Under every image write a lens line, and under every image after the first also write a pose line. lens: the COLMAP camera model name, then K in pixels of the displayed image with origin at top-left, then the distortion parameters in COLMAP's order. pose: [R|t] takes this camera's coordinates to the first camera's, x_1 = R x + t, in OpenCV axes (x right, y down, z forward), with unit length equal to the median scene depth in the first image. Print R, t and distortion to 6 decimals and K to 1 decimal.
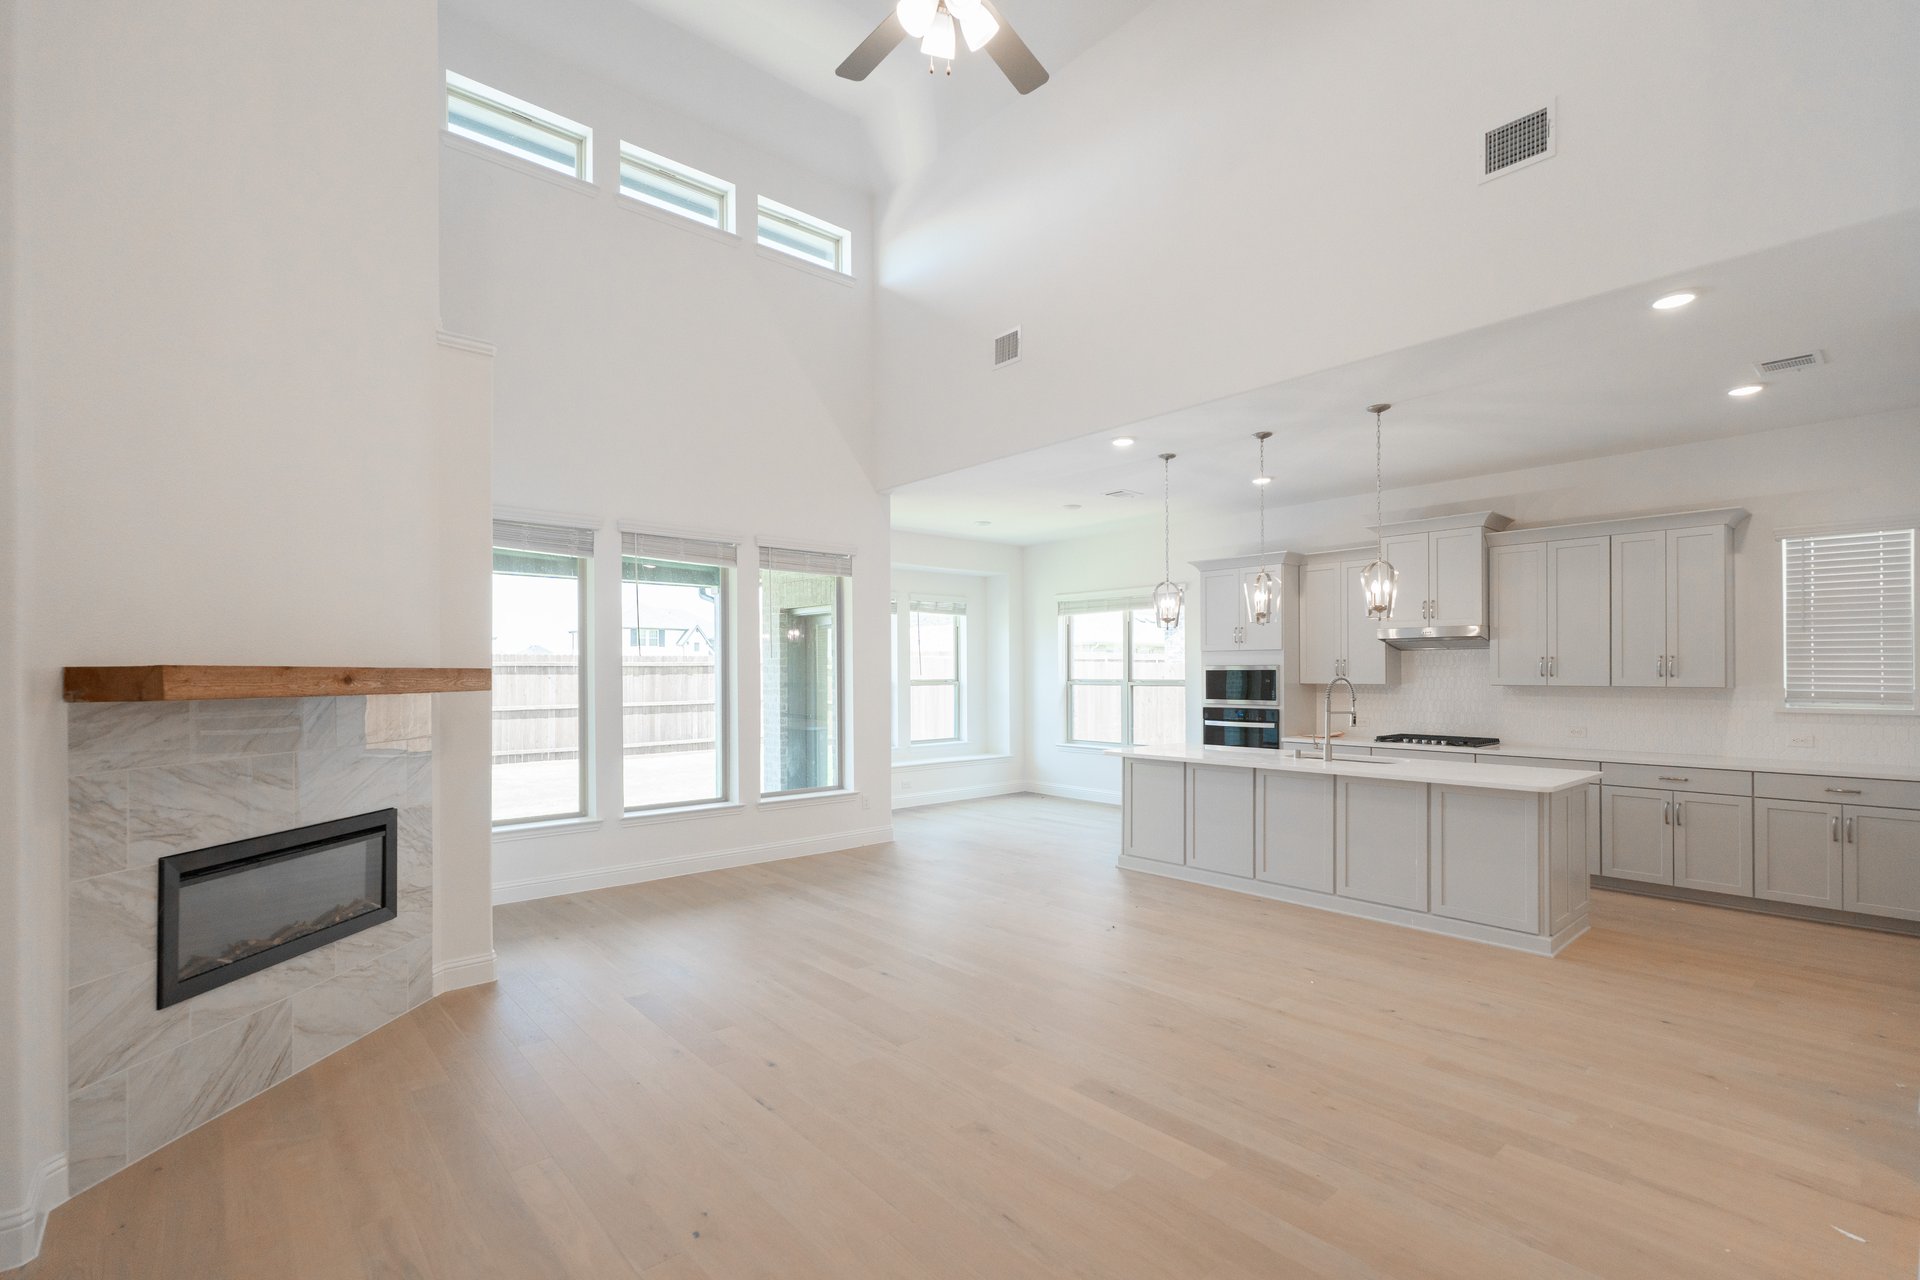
lens RADIAL K [[880.4, 0, 963.9], [0, 880.4, 656.5], [0, 0, 1]] dist [-0.002650, -0.000160]
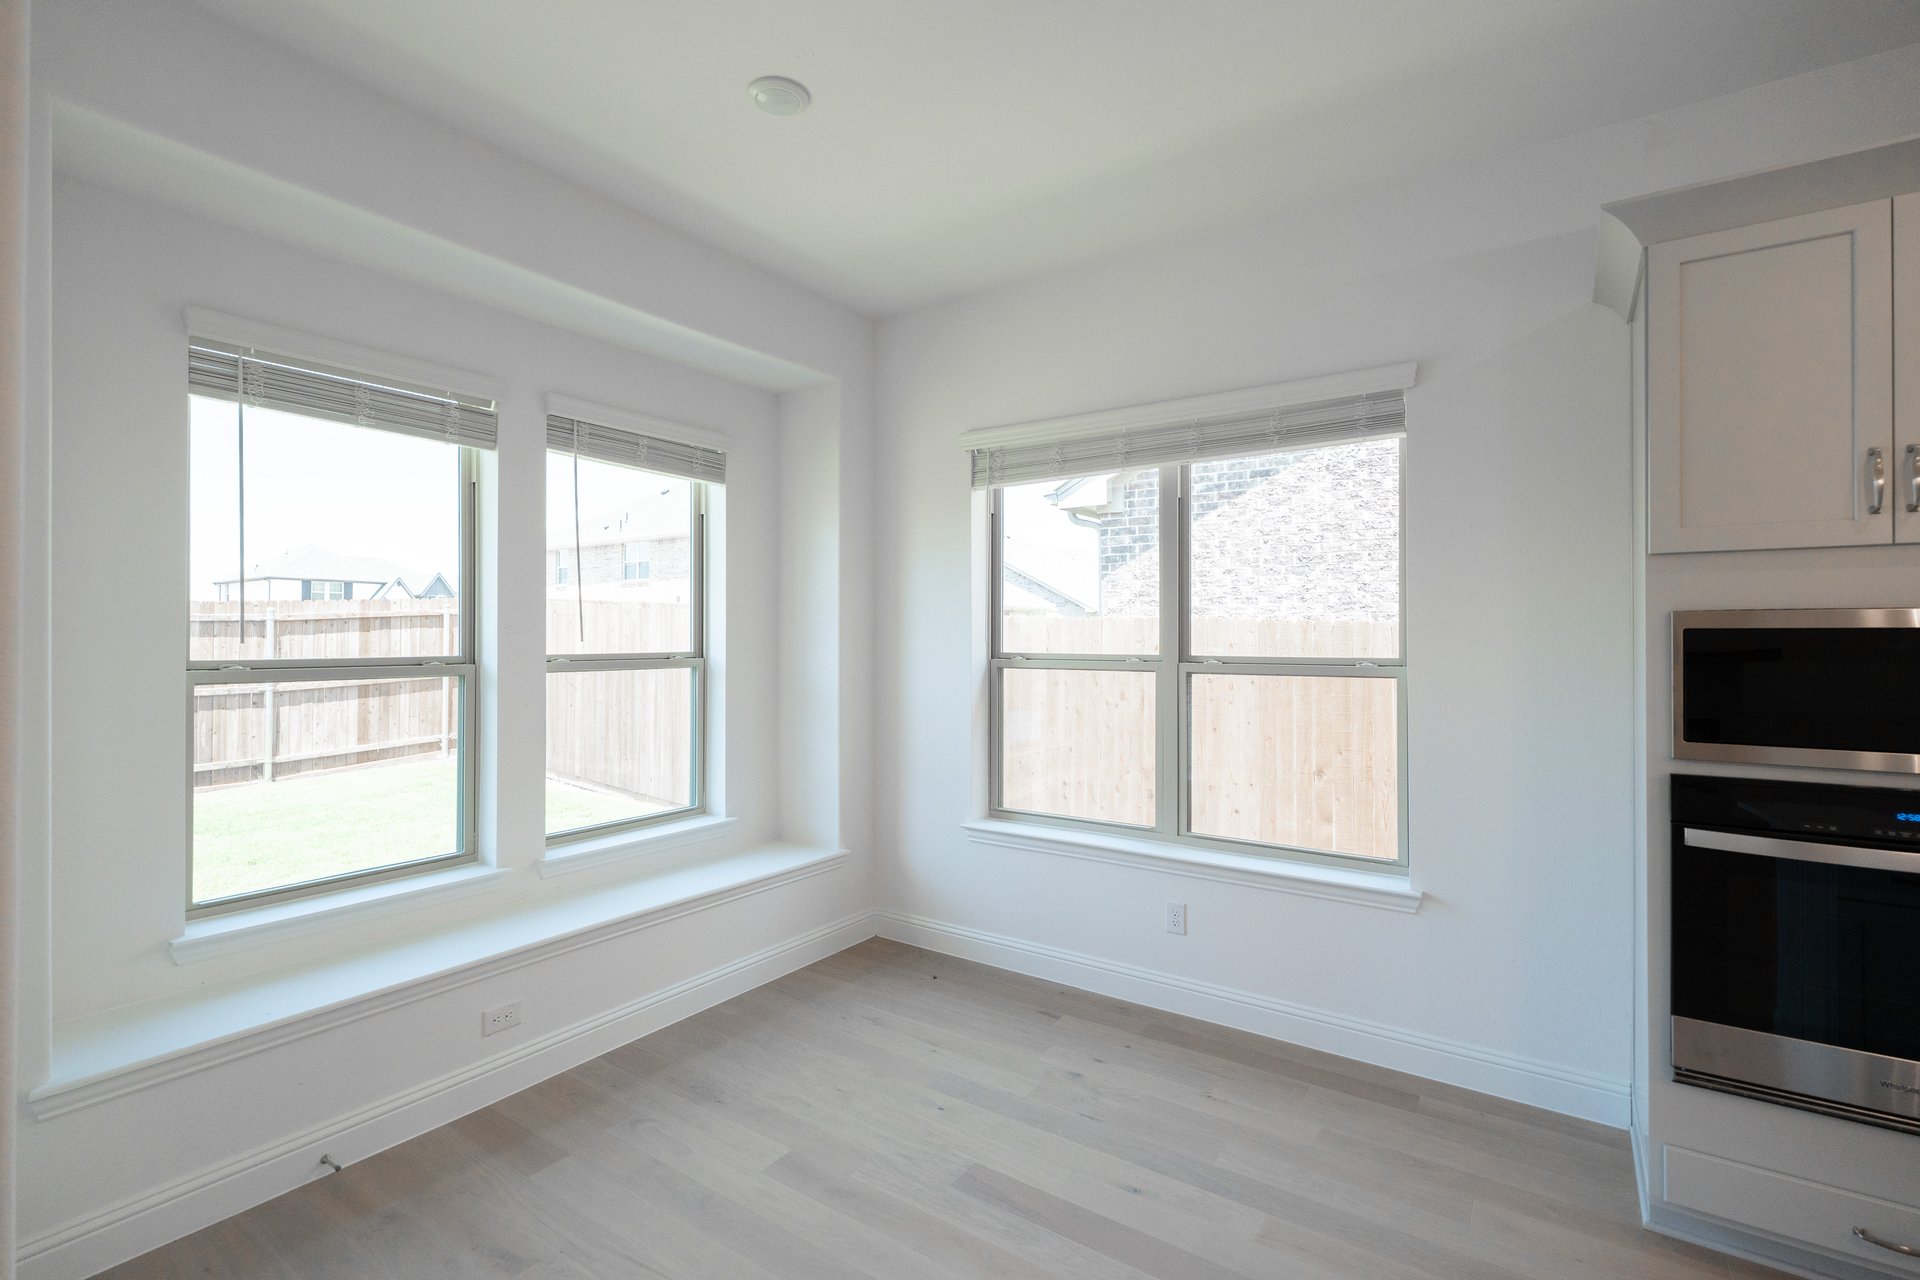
lens RADIAL K [[880.4, 0, 957.4], [0, 880.4, 637.7], [0, 0, 1]] dist [-0.002650, -0.000160]
pose [[0.975527, 0.006078, 0.219795, 0.017503], [-0.009031, 0.999882, 0.012431, 0.014107], [-0.219693, -0.014112, 0.975467, 0.623733]]
